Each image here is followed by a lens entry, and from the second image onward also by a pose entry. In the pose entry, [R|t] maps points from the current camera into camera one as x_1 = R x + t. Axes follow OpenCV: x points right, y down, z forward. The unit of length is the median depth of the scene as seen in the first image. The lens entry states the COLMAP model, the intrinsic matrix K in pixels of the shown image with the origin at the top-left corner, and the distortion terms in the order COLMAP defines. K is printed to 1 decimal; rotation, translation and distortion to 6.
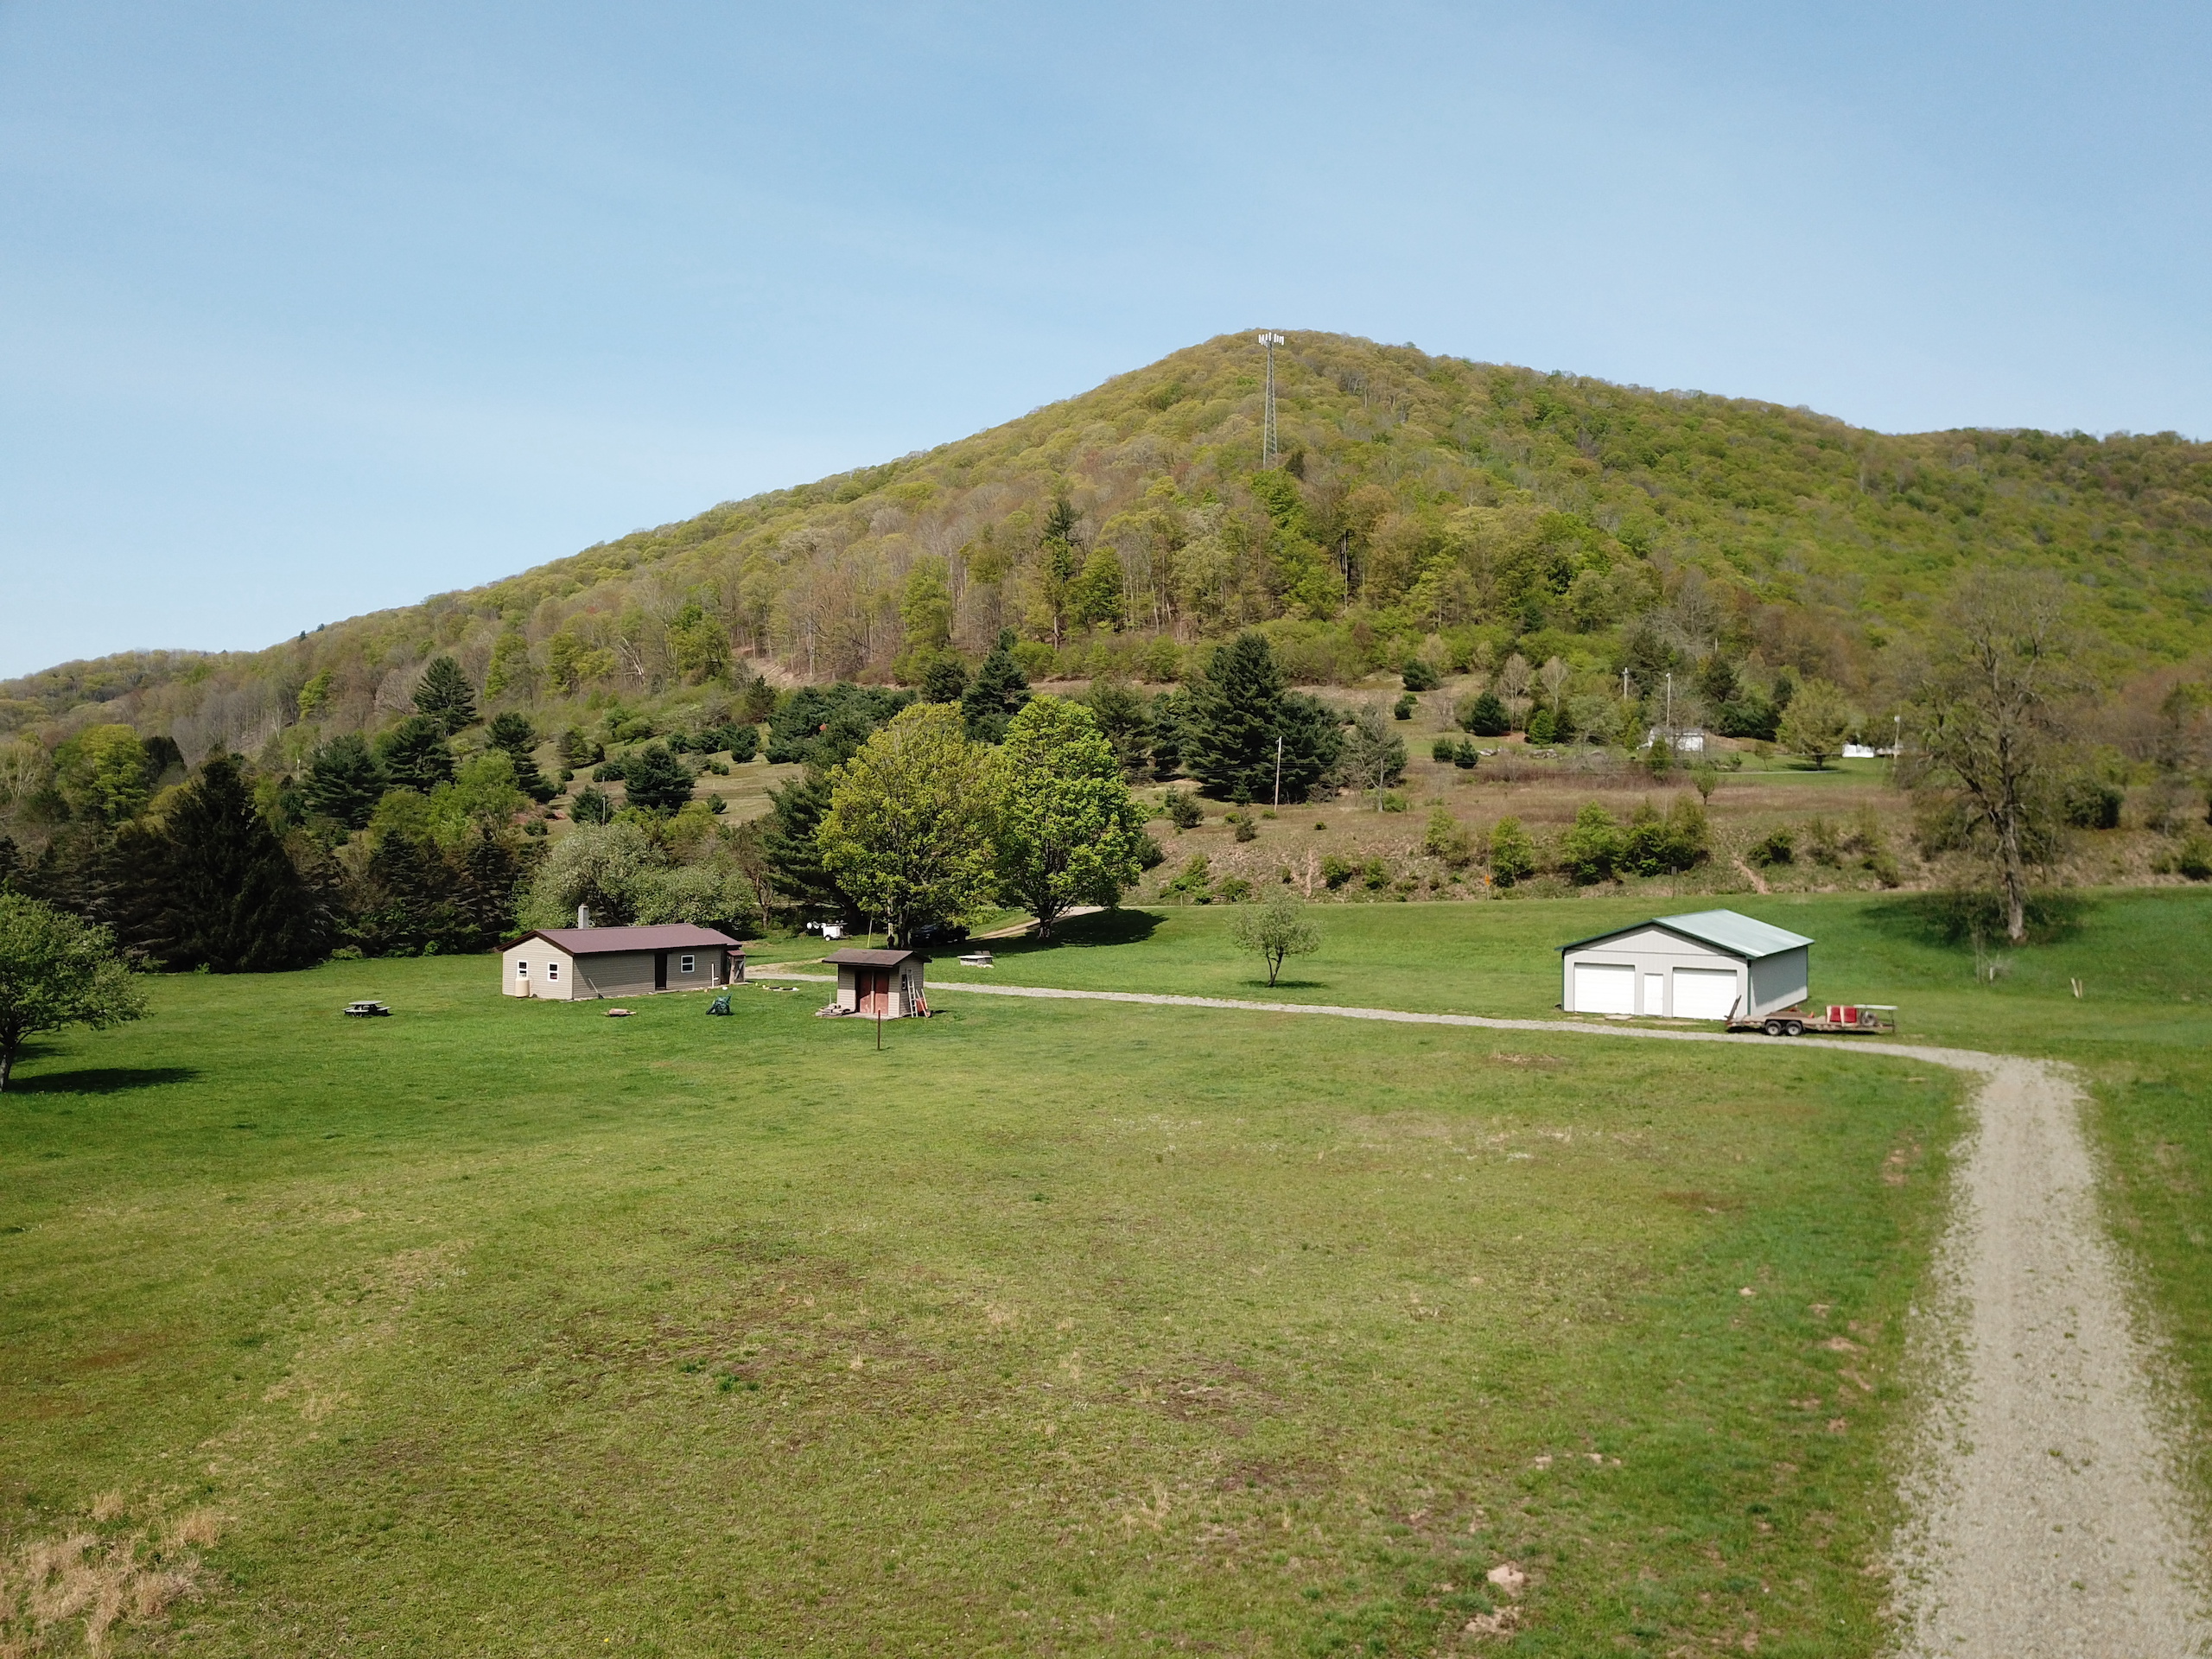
lens RADIAL K [[1709.9, 0, 1108.3], [0, 1709.9, 870.5], [0, 0, 1]] dist [0.051467, -0.084502]
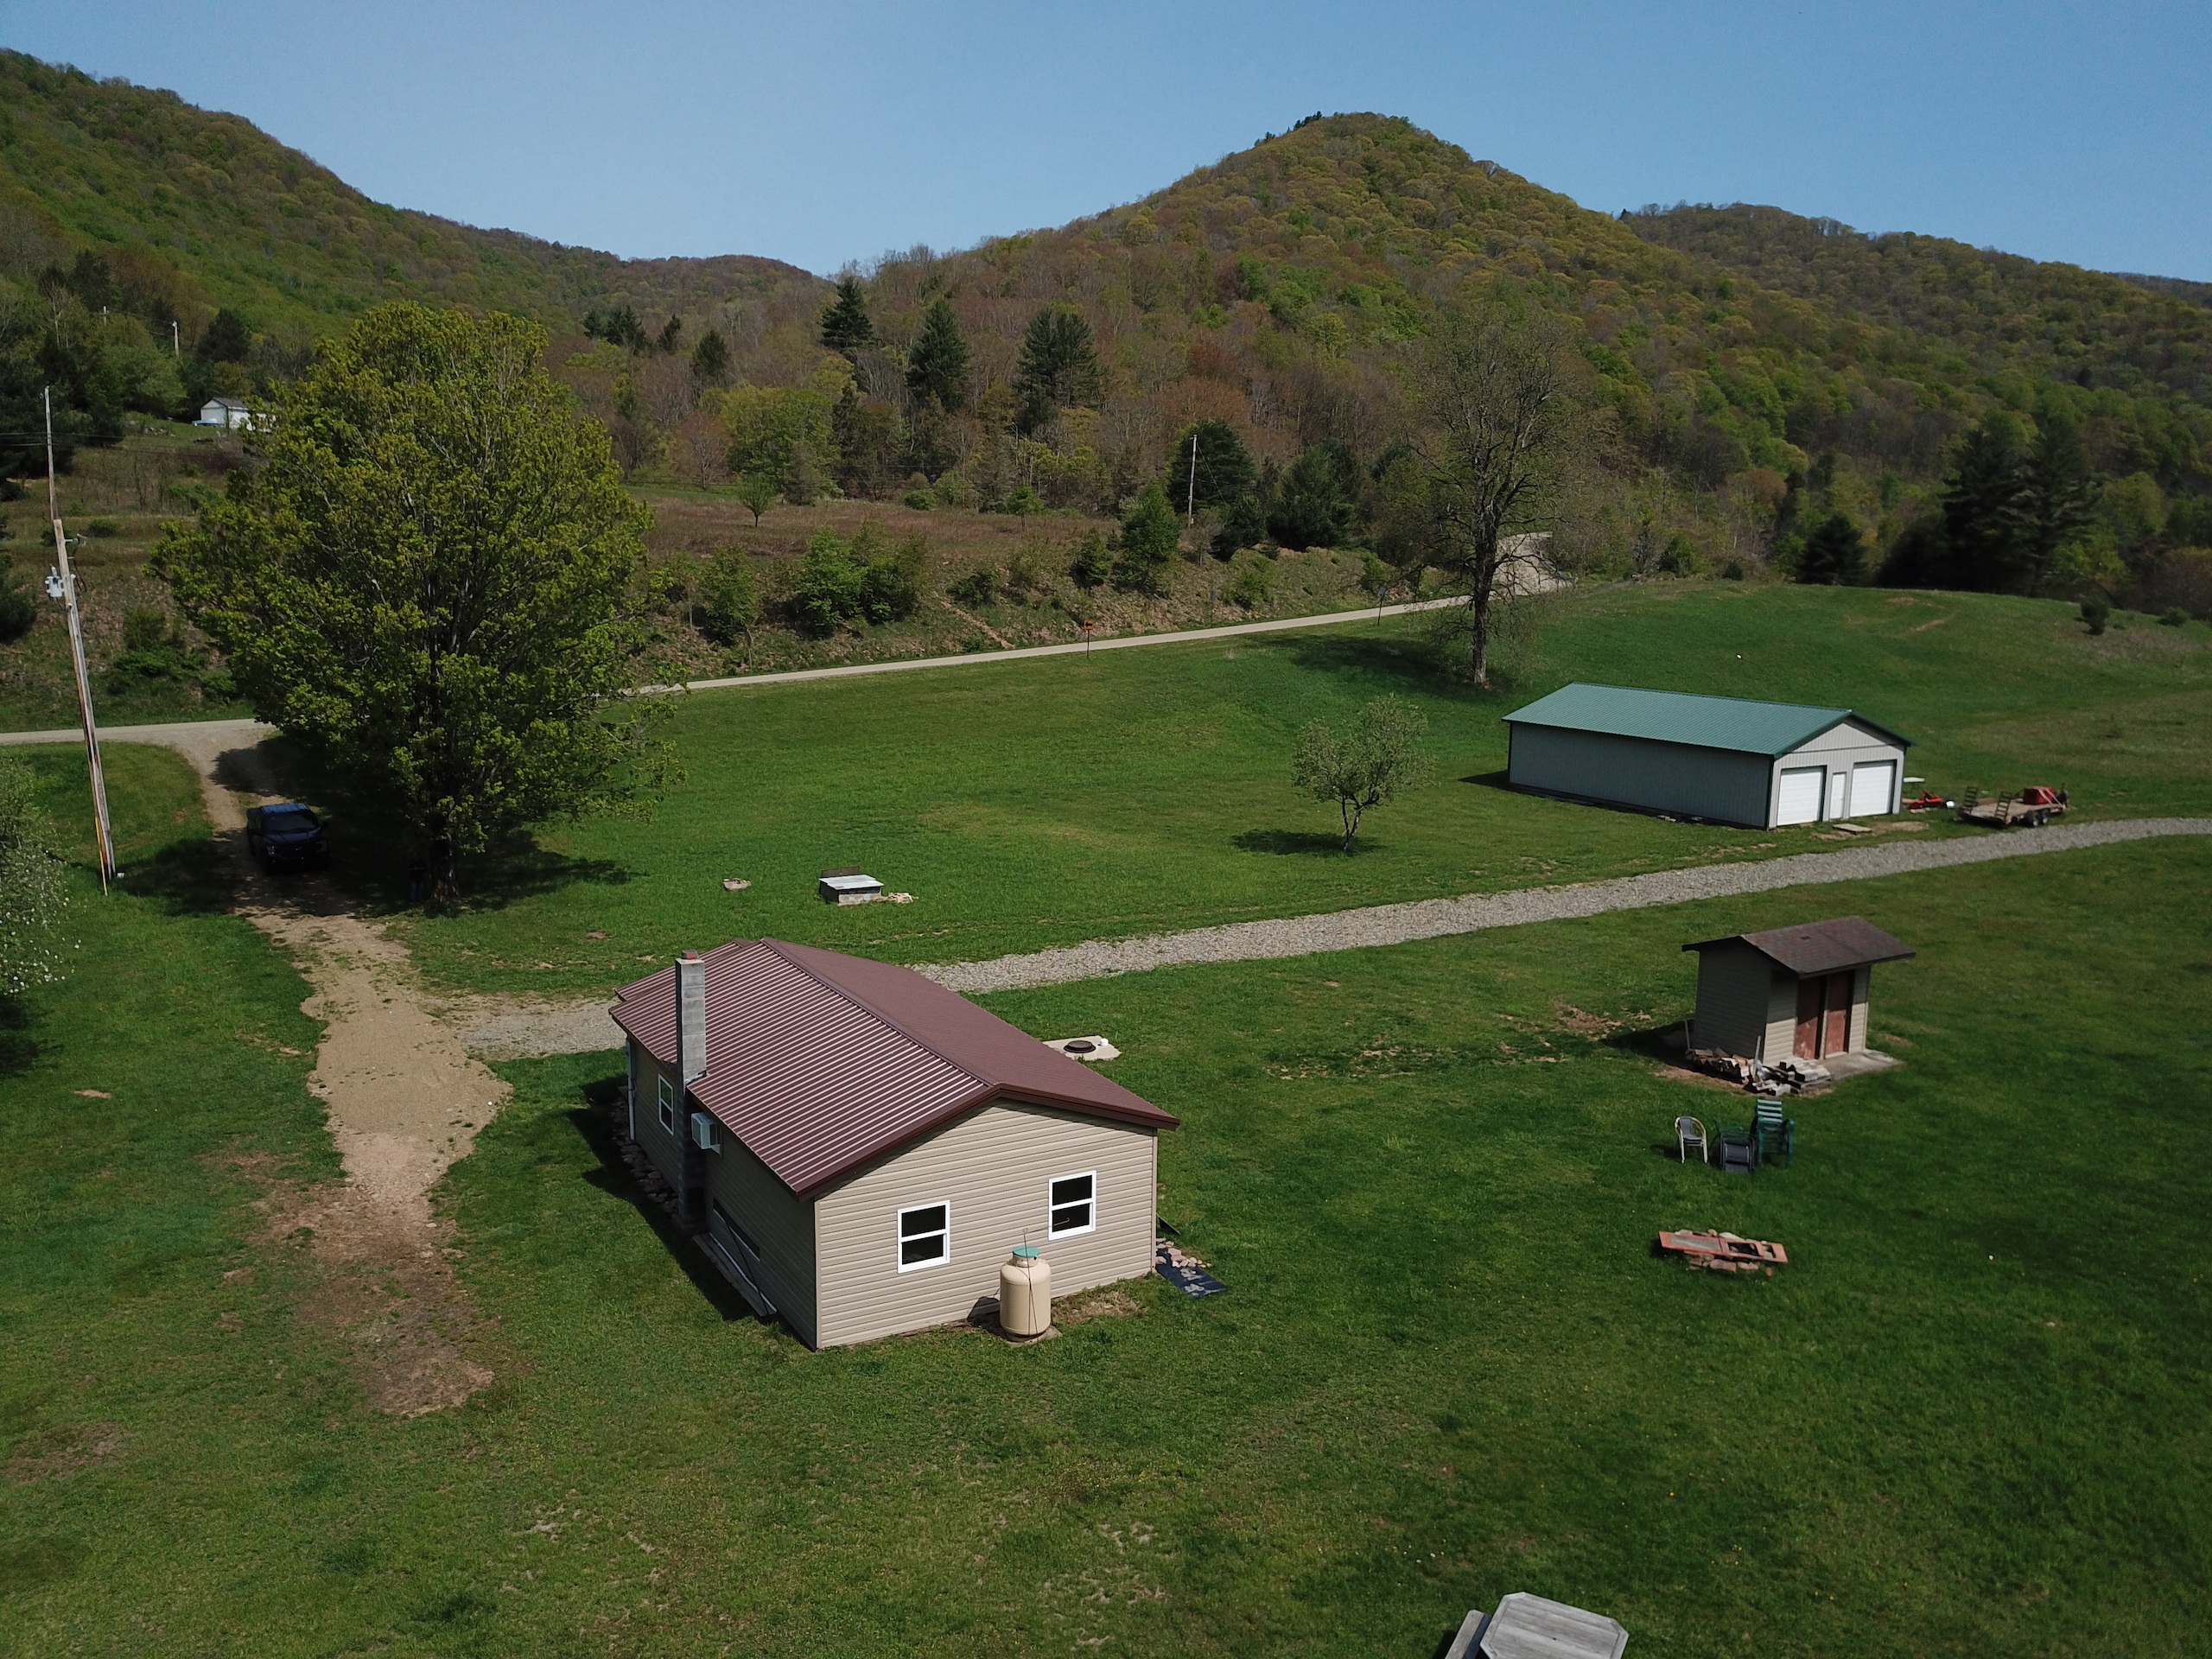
lens RADIAL K [[1697.4, 0, 1138.4], [0, 1697.4, 828.9], [0, 0, 1]] dist [0.038347, -0.038911]
pose [[0.432360, -0.152430, 0.888724, -0.180789], [0.007315, 0.986168, 0.165584, -0.017094], [-0.901671, -0.065091, 0.427495, 0.275100]]
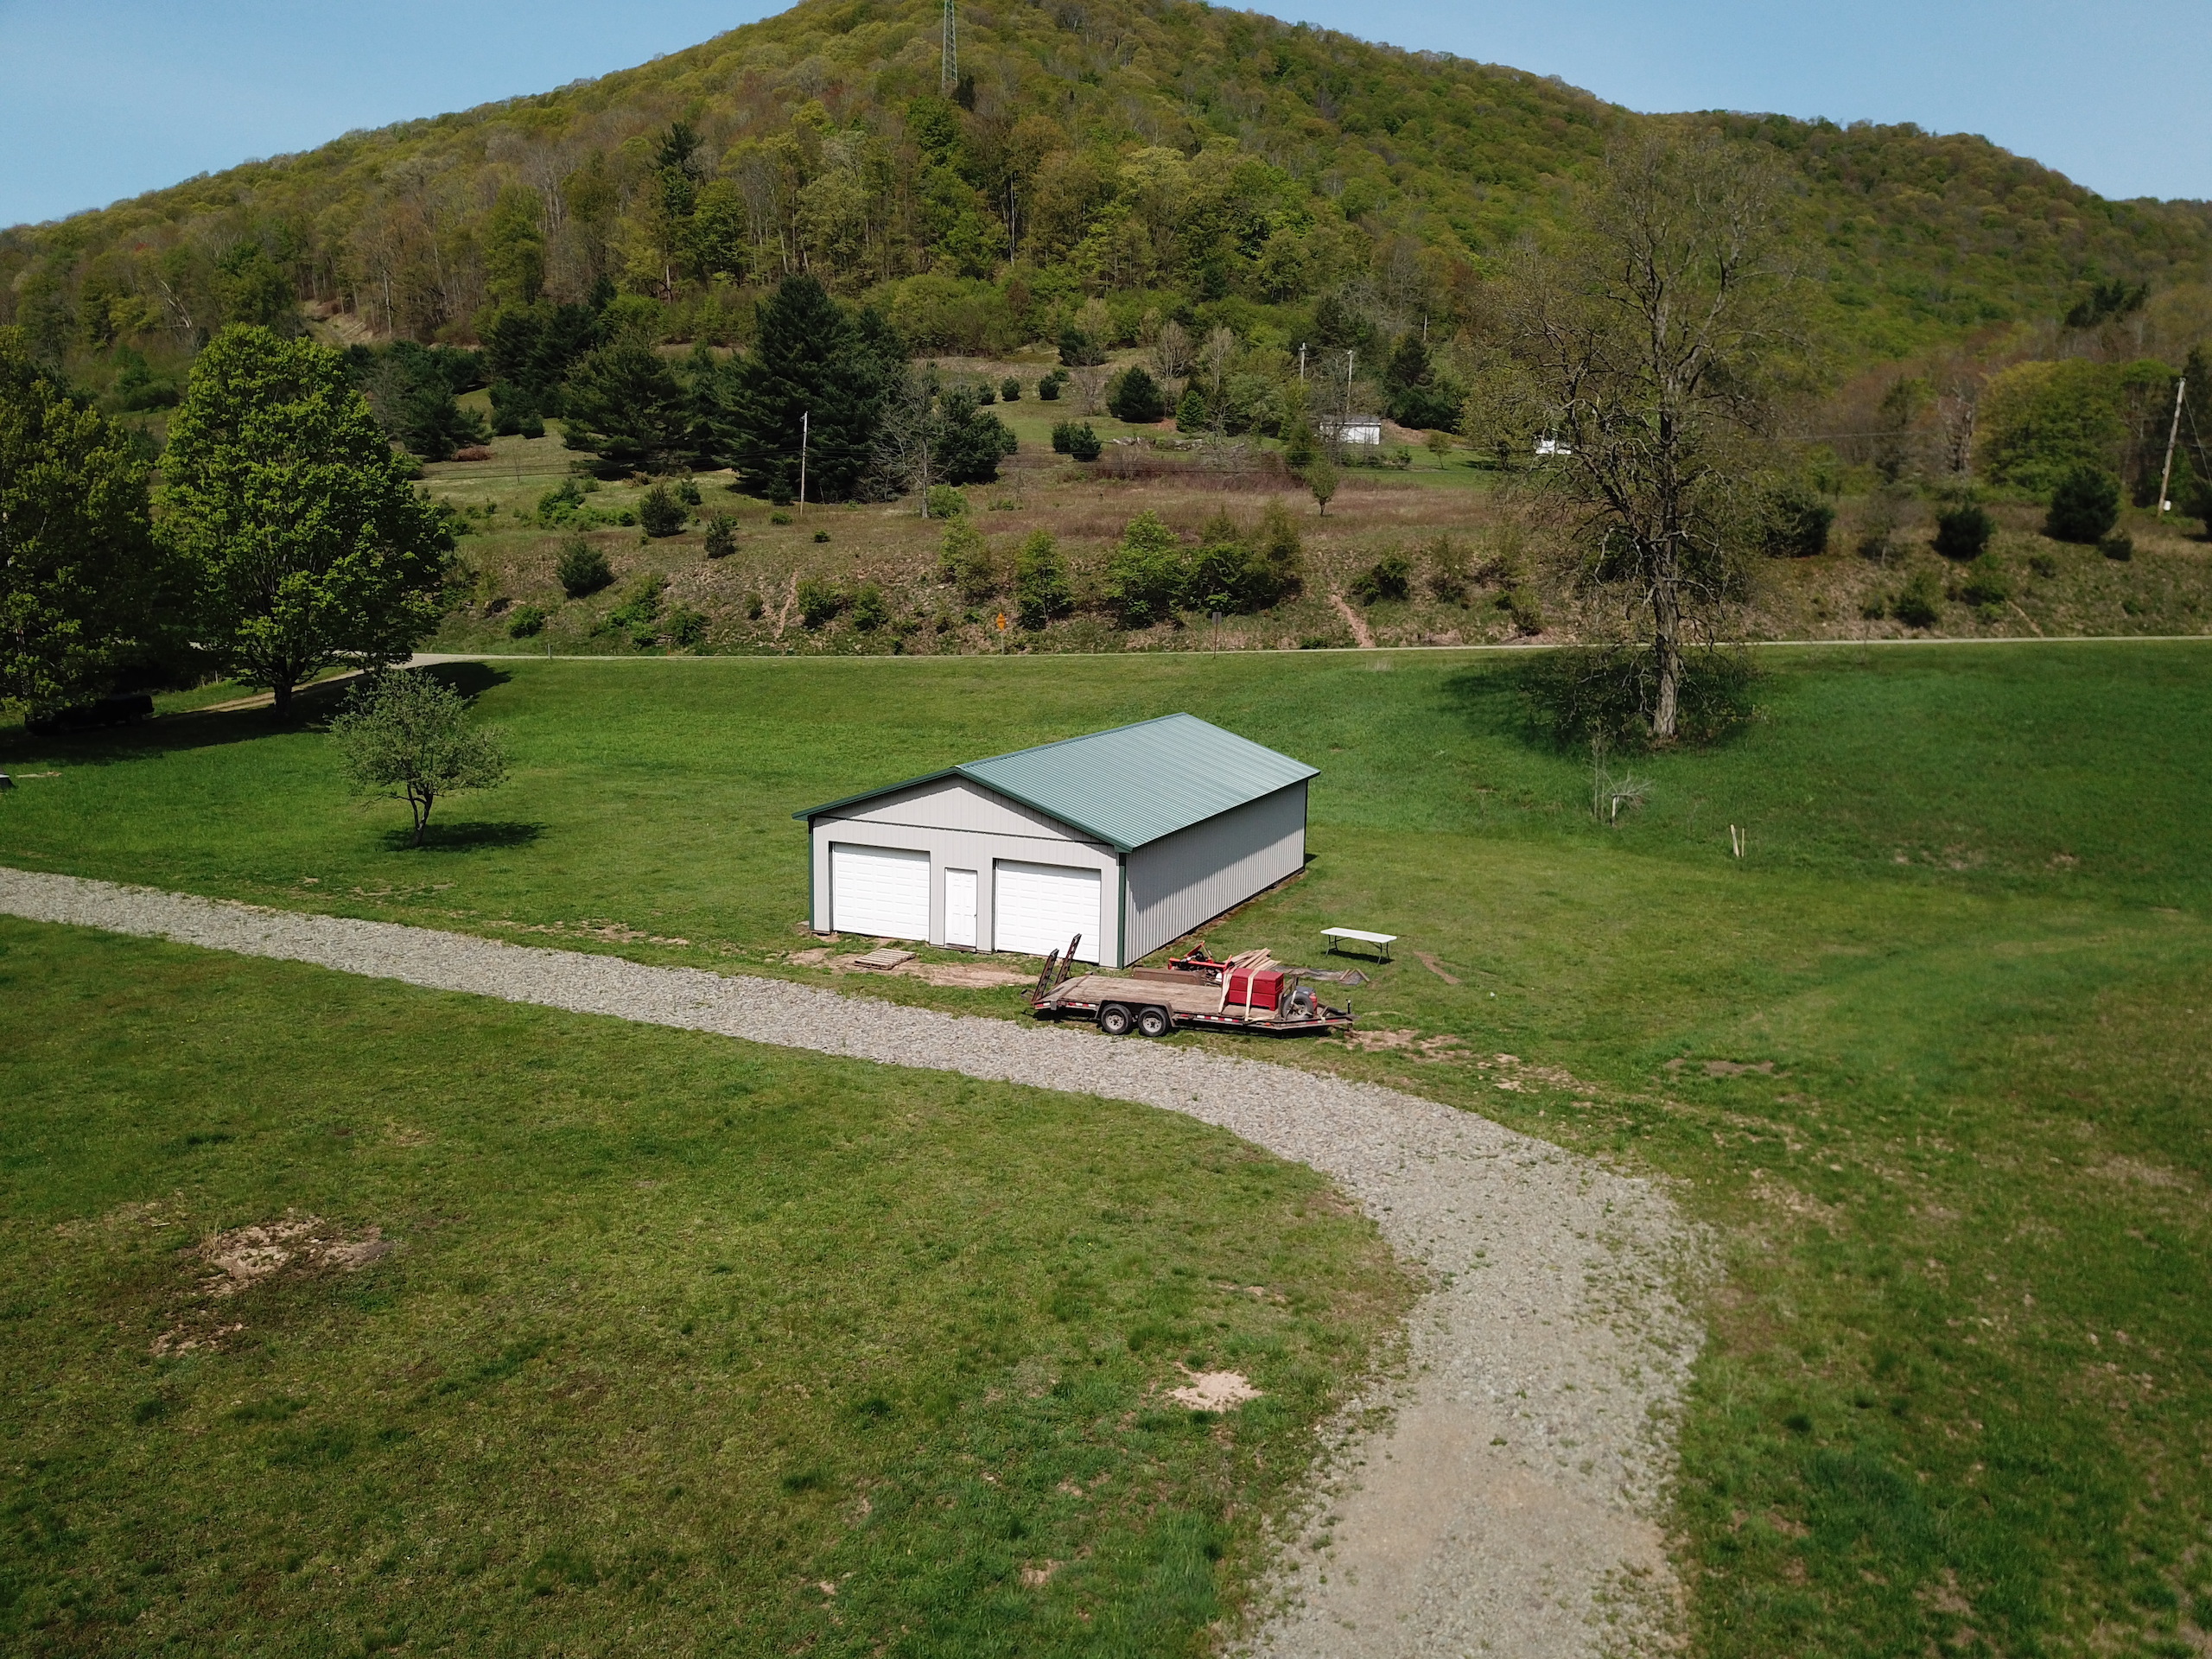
lens RADIAL K [[1697.4, 0, 1138.4], [0, 1697.4, 828.9], [0, 0, 1]] dist [0.038347, -0.038911]
pose [[0.988745, -0.016366, 0.148716, 0.085221], [-0.006764, 0.988093, 0.153706, -0.008899], [-0.149461, -0.152982, 0.976861, 0.143237]]
